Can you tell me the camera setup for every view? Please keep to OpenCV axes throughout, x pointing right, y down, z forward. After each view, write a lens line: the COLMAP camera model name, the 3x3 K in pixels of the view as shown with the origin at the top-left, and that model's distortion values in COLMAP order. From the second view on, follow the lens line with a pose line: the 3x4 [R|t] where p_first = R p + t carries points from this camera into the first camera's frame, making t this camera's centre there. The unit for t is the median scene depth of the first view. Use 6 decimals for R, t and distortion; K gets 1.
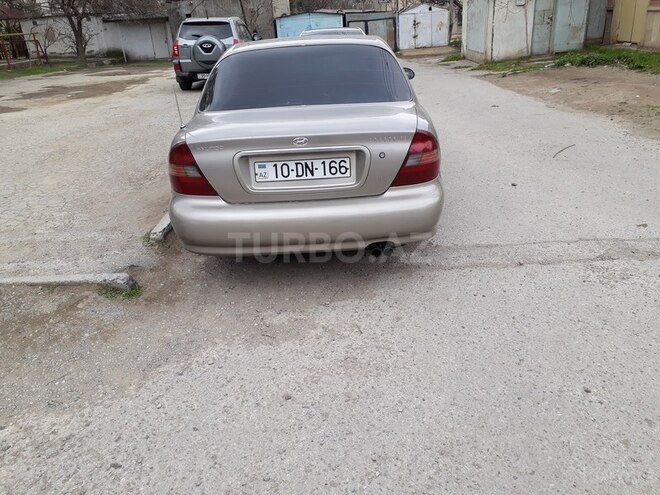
lens RADIAL K [[523.0, 0, 330.0], [0, 523.0, 247.5], [0, 0, 1]] dist [0.006957, 0.004002]
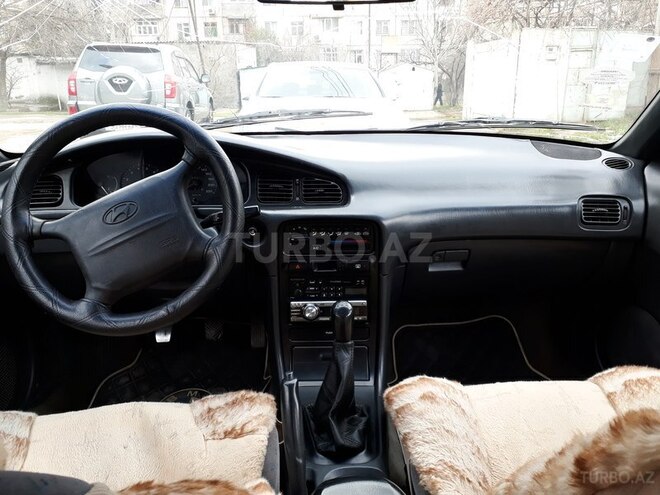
lens RADIAL K [[523.0, 0, 330.0], [0, 523.0, 247.5], [0, 0, 1]] dist [0.006957, 0.004002]
pose [[0.996837, 0.029185, 0.073920, -0.009560], [-0.020878, 0.993628, -0.110756, -0.051554], [-0.076682, 0.108862, 0.991095, 0.160527]]
